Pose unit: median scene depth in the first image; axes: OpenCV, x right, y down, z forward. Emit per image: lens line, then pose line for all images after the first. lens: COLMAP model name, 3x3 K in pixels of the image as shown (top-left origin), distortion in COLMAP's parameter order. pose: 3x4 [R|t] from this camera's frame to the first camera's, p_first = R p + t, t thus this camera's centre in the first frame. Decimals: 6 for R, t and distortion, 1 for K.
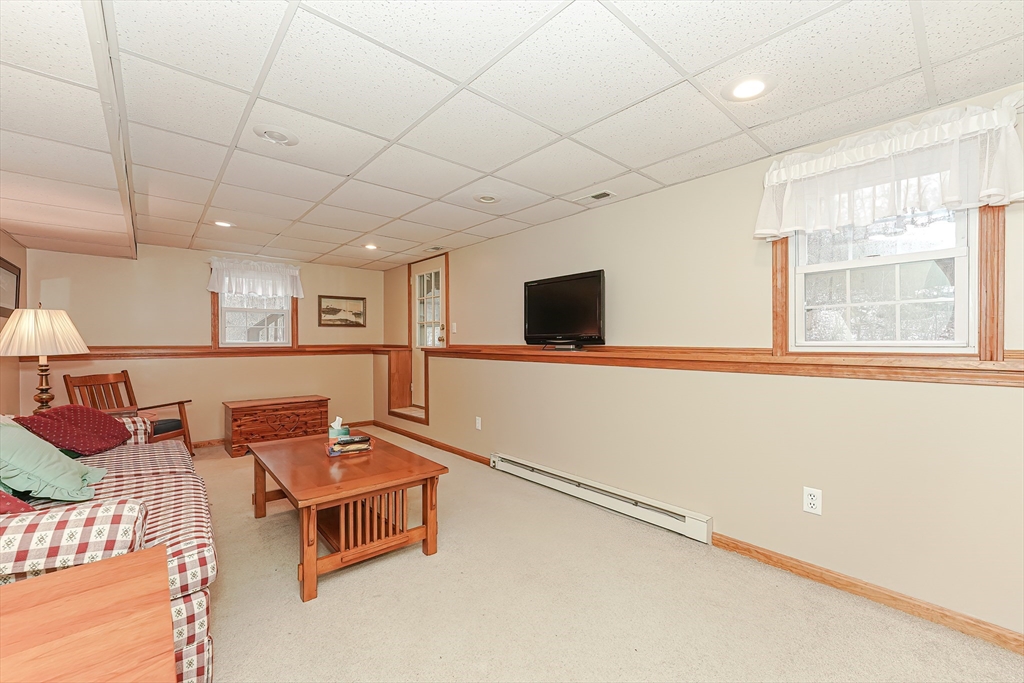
lens RADIAL K [[415.7, 0, 510.7], [0, 415.7, 342.3], [0, 0, 1]] dist [-0.009866, 0.000583]
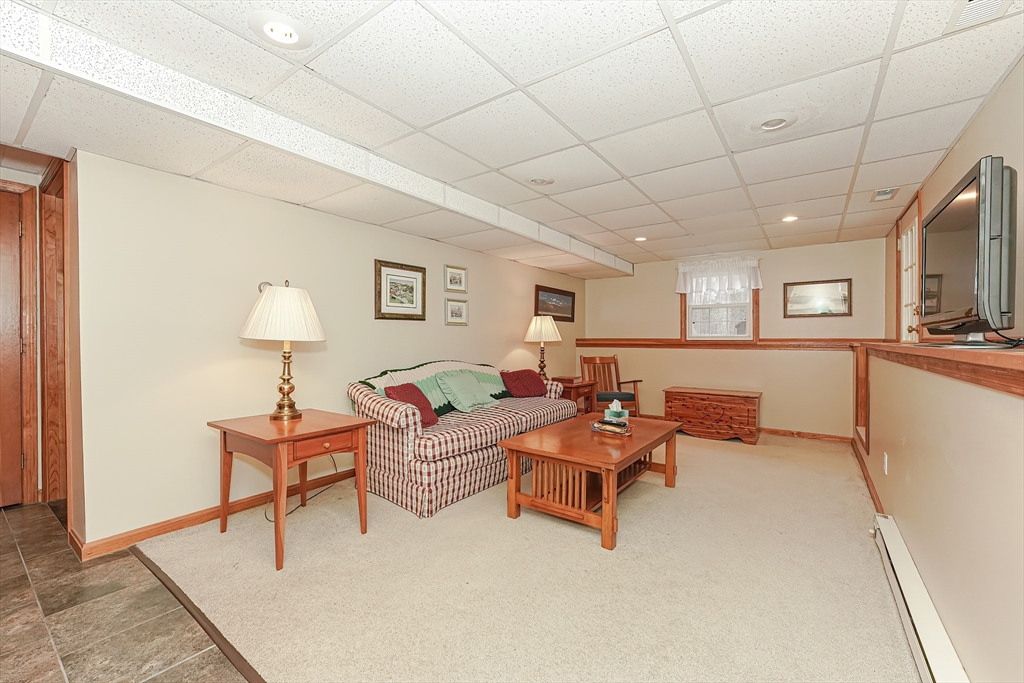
lens RADIAL K [[415.7, 0, 509.0], [0, 415.7, 341.1], [0, 0, 1]] dist [-0.009866, 0.000583]
pose [[0.214148, 0.005427, -0.976786, 0.380858], [-0.004278, 0.999980, 0.004618, 0.012882], [0.976792, 0.003190, 0.214167, 0.308807]]
